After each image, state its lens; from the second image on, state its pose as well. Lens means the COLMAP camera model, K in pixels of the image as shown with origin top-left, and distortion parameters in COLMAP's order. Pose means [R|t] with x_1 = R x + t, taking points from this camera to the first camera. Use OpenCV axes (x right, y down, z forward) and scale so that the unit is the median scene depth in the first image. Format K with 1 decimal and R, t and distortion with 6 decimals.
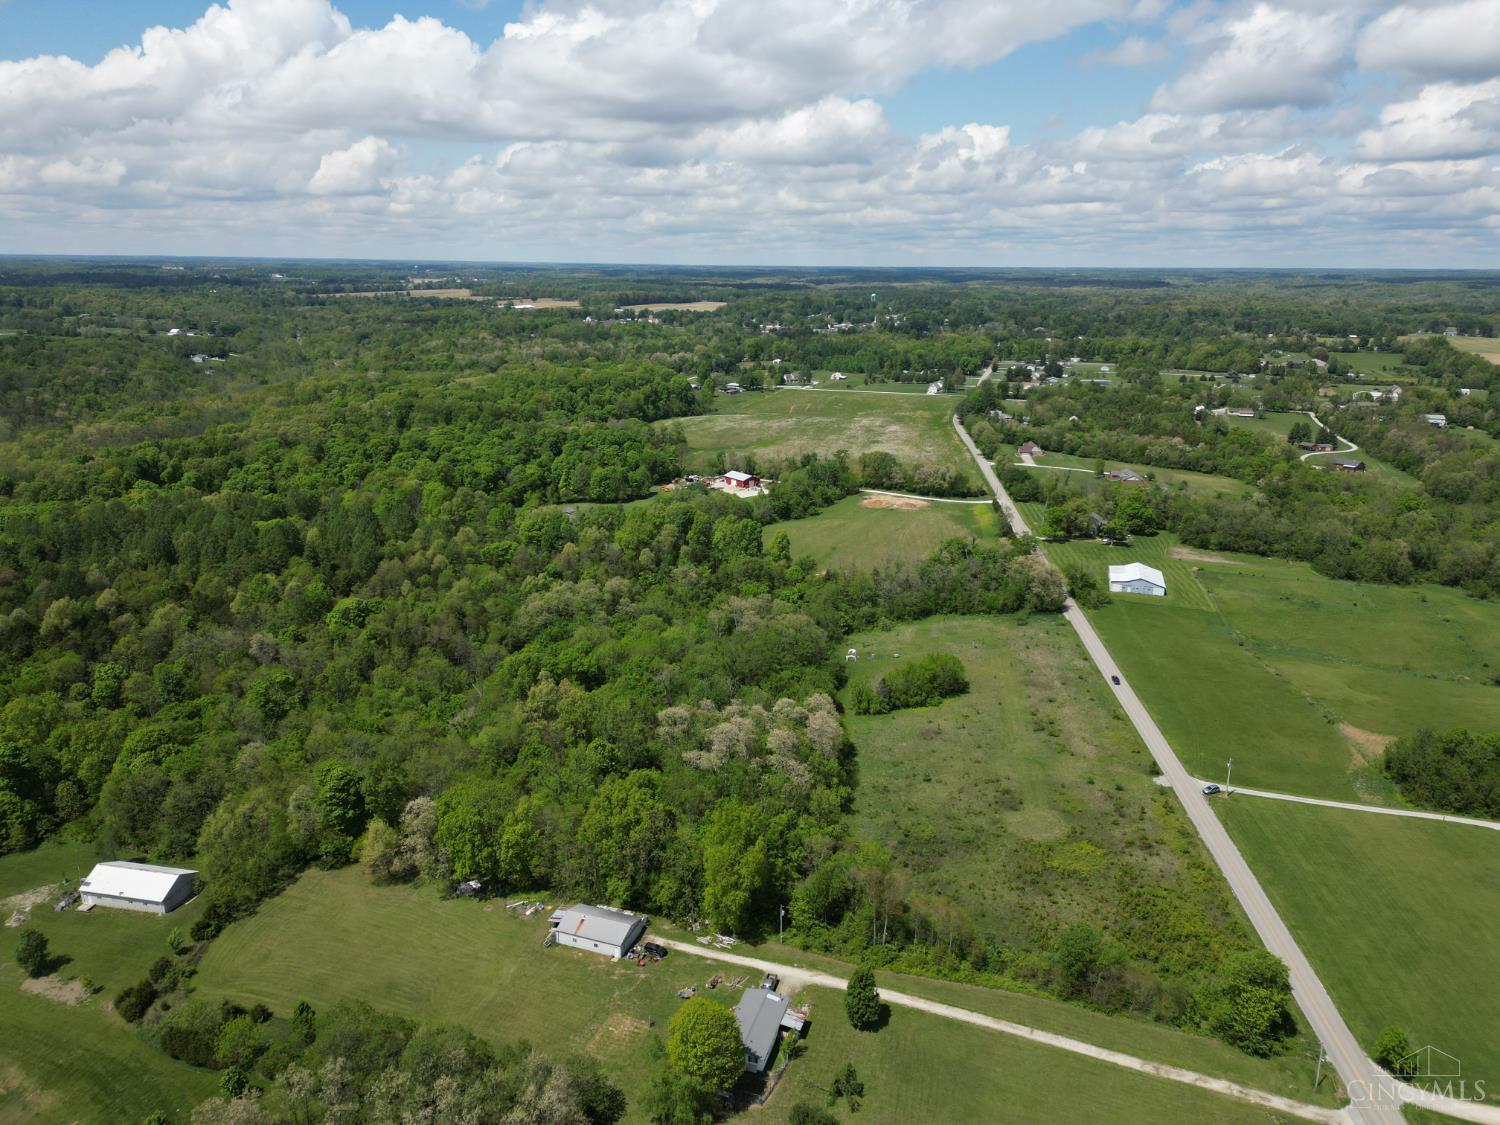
lens RADIAL K [[1024.0, 0, 755.0], [0, 1024.0, 597.2], [0, 0, 1]] dist [0.076308, -0.075855]
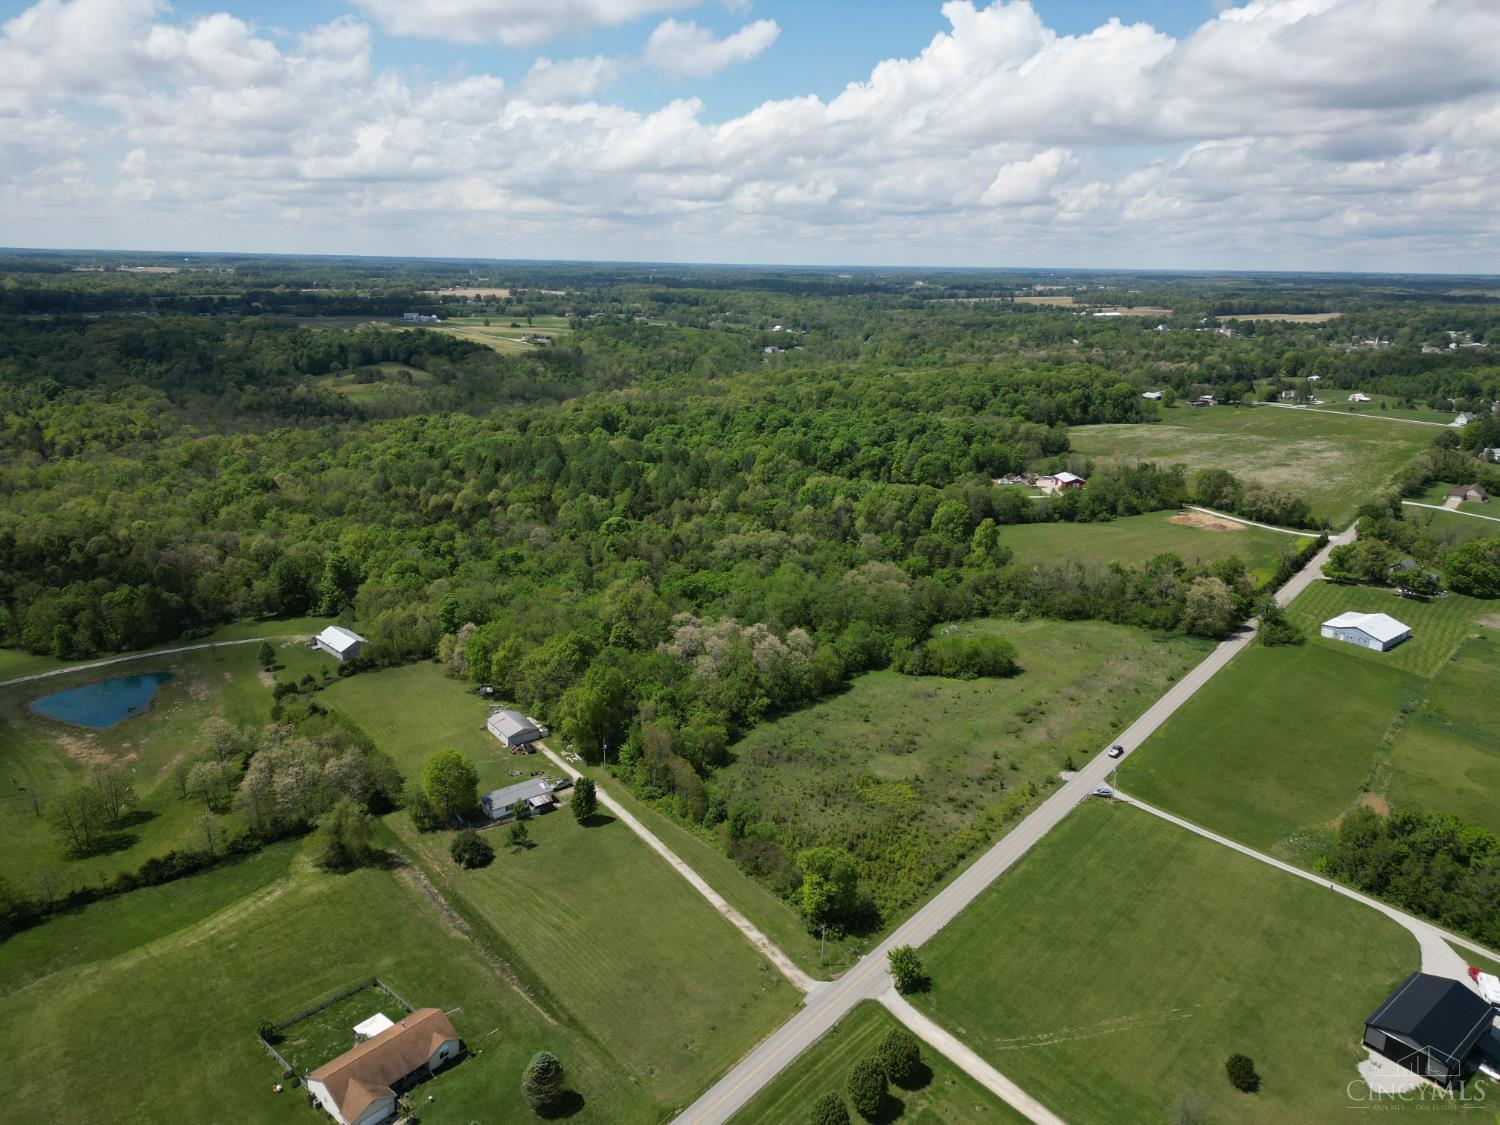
lens RADIAL K [[1046.8, 0, 748.9], [0, 1046.8, 556.8], [0, 0, 1]] dist [0.074578, -0.066230]
pose [[0.830265, 0.155524, -0.535231, 0.334039], [-0.180805, 0.983505, 0.005312, 0.009433], [0.527228, 0.092362, 0.844689, -0.027177]]
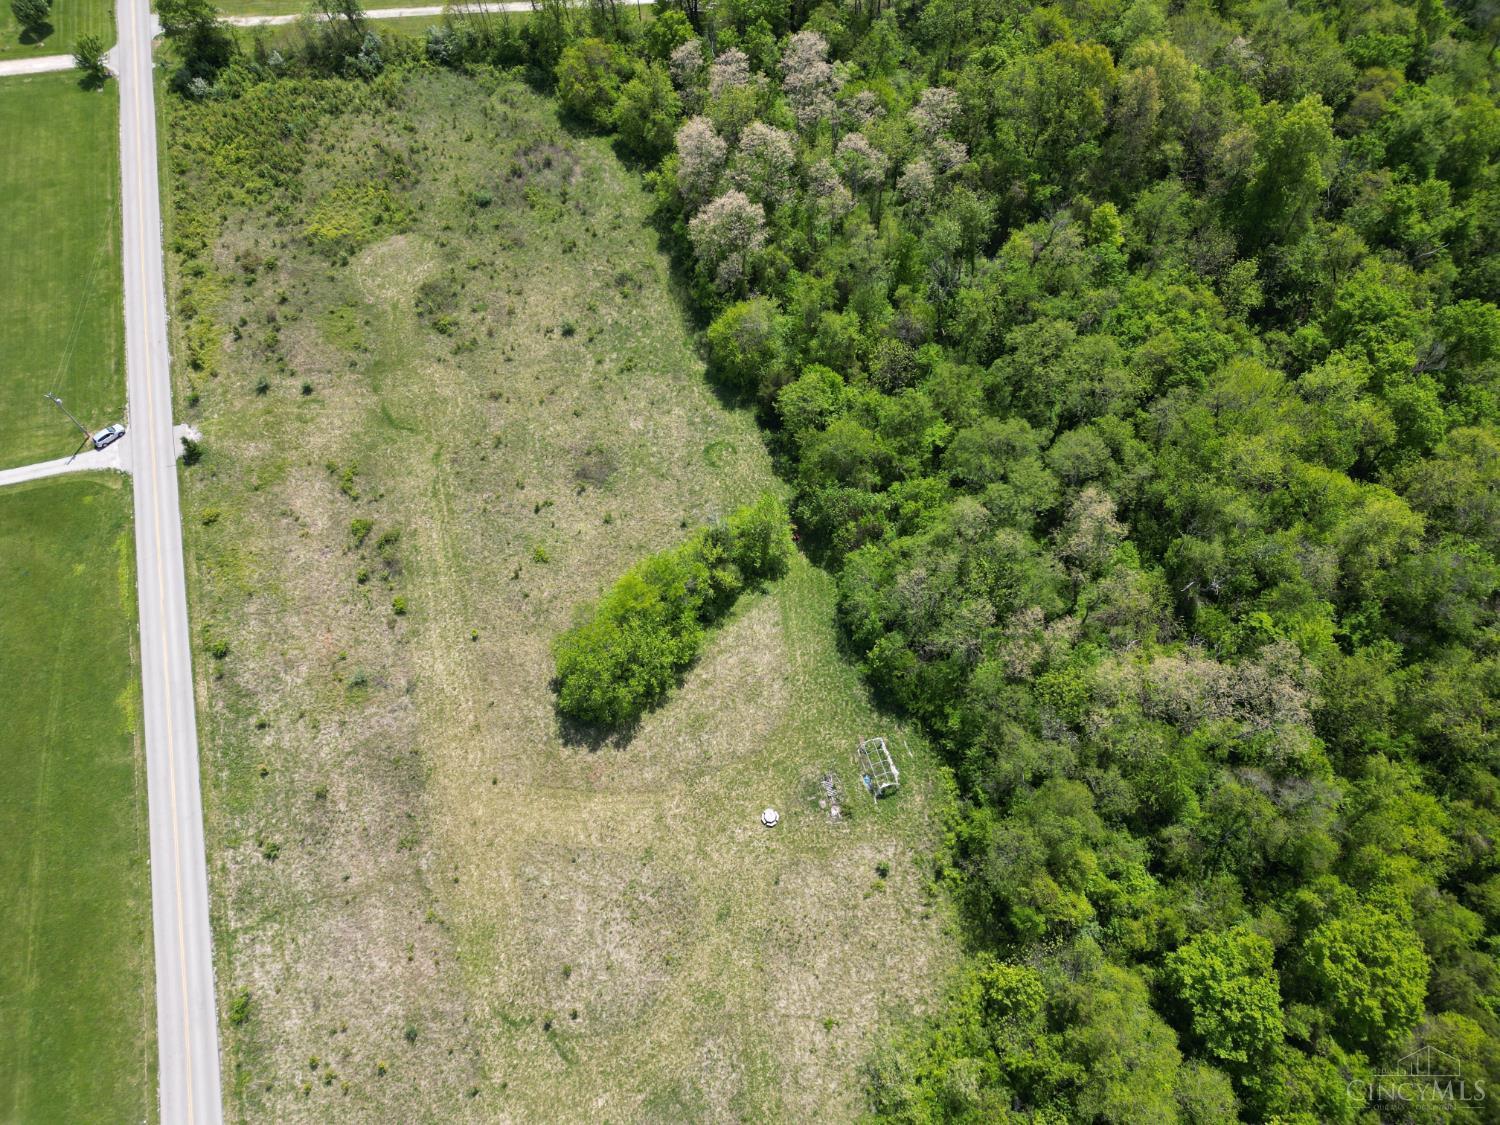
lens RADIAL K [[1042.8, 0, 748.6], [0, 1042.8, 564.4], [0, 0, 1]] dist [0.077319, -0.071809]
pose [[-0.913216, 0.359127, -0.192521, 0.124311], [-0.104903, 0.249339, 0.962718, -0.212114], [0.393741, 0.899365, -0.190027, 0.667353]]
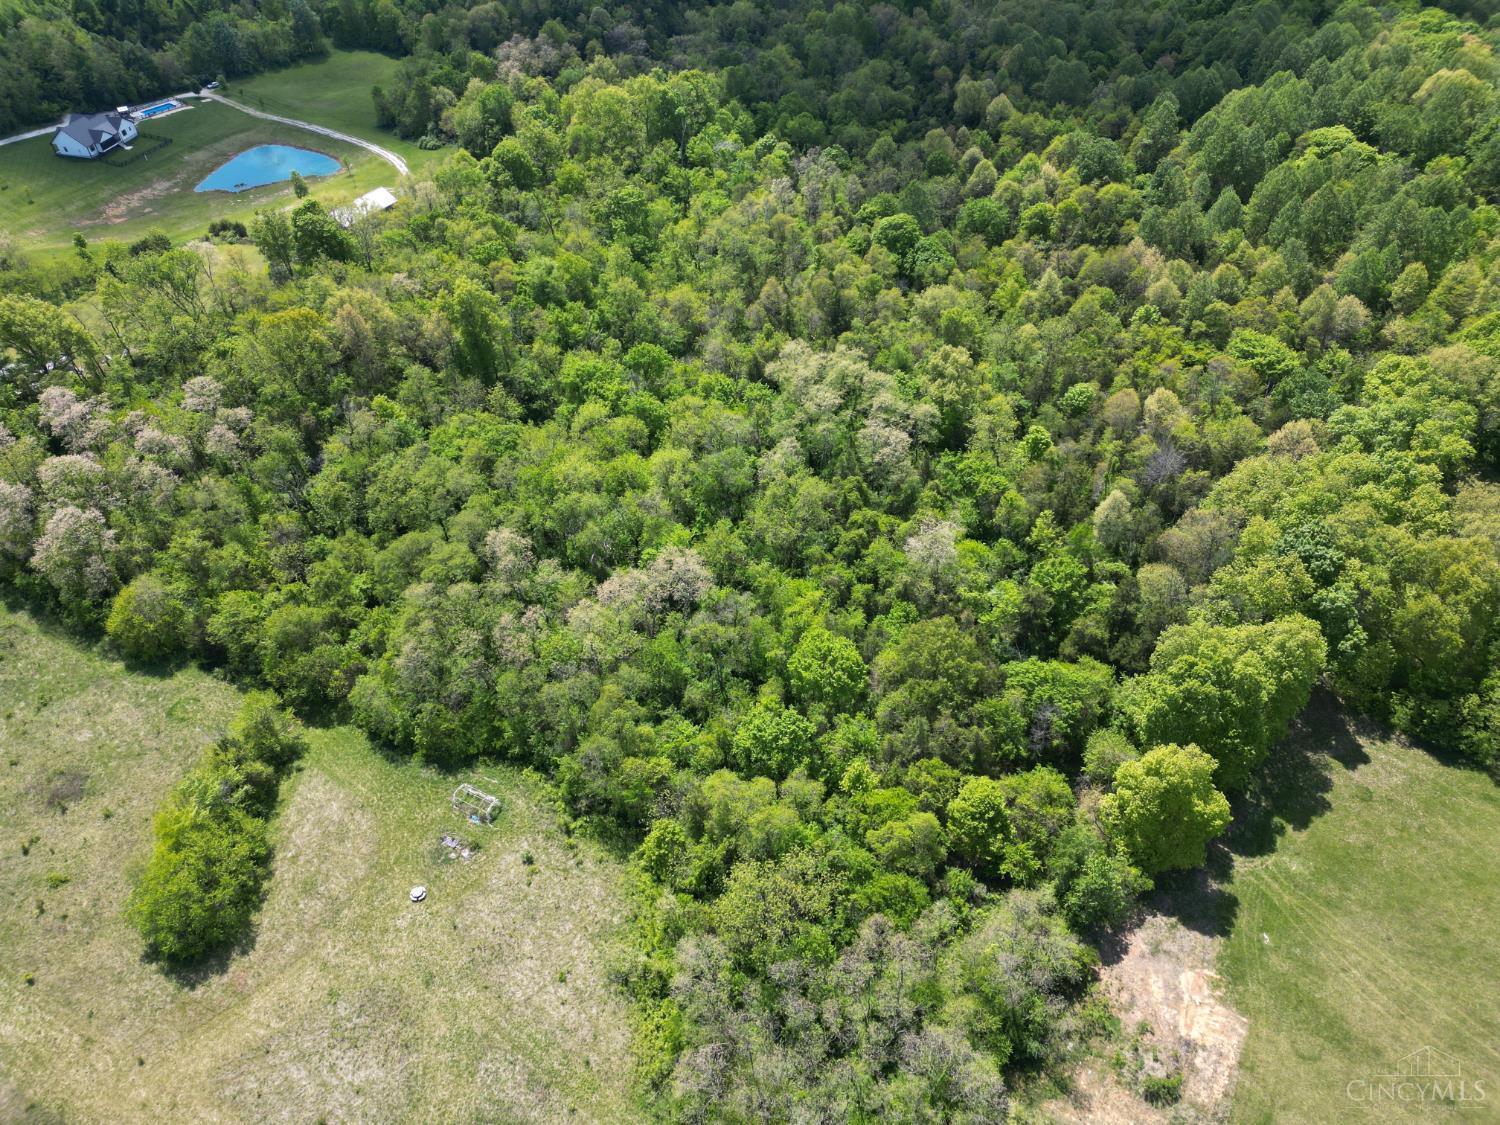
lens RADIAL K [[1046.8, 0, 748.9], [0, 1046.8, 556.8], [0, 0, 1]] dist [0.074578, -0.066230]
pose [[-0.344674, 0.631993, -0.694107, 0.198227], [-0.261776, 0.645374, 0.717611, -0.233440], [0.901484, 0.429042, -0.057004, 0.731000]]
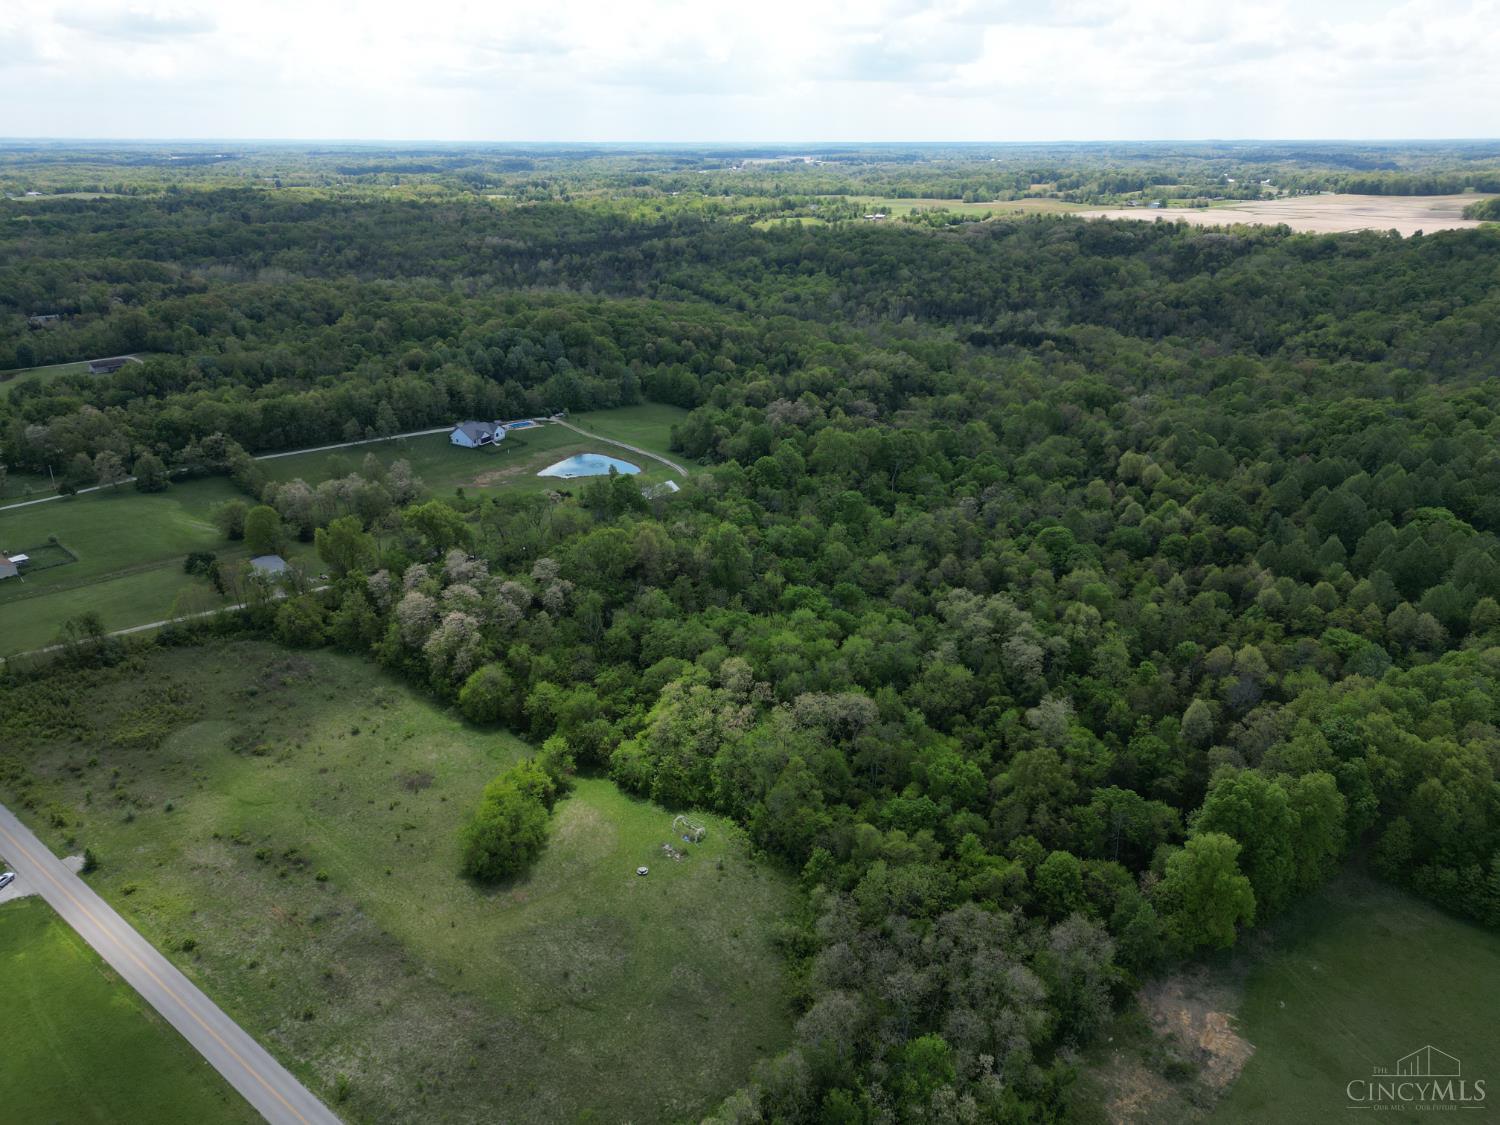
lens RADIAL K [[1042.8, 0, 748.6], [0, 1042.8, 564.4], [0, 0, 1]] dist [0.077319, -0.071809]
pose [[-0.542634, 0.307090, -0.781821, 0.335176], [-0.265613, 0.820280, 0.506548, -0.253644], [0.796868, 0.482532, -0.363544, 0.791031]]
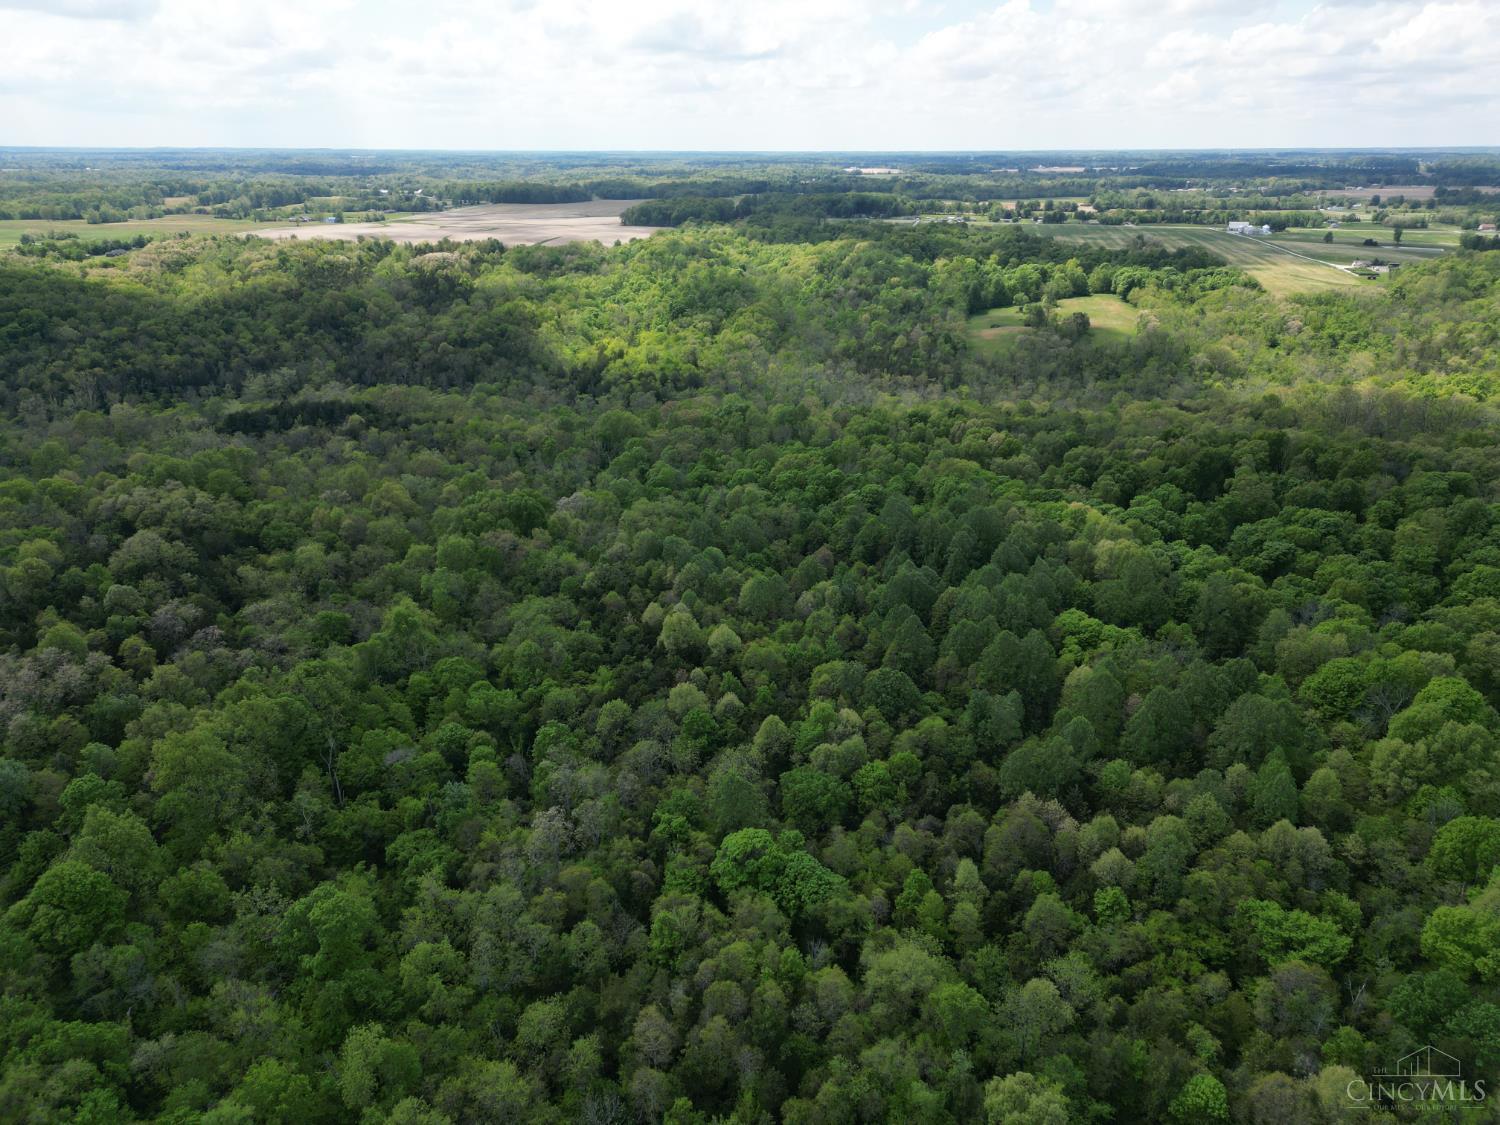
lens RADIAL K [[1046.8, 0, 748.9], [0, 1046.8, 556.8], [0, 0, 1]] dist [0.074578, -0.066230]
pose [[0.174001, 0.349215, -0.920746, 0.026936], [-0.303108, 0.908607, 0.287330, -0.190150], [0.936936, 0.229090, 0.263949, 0.579724]]
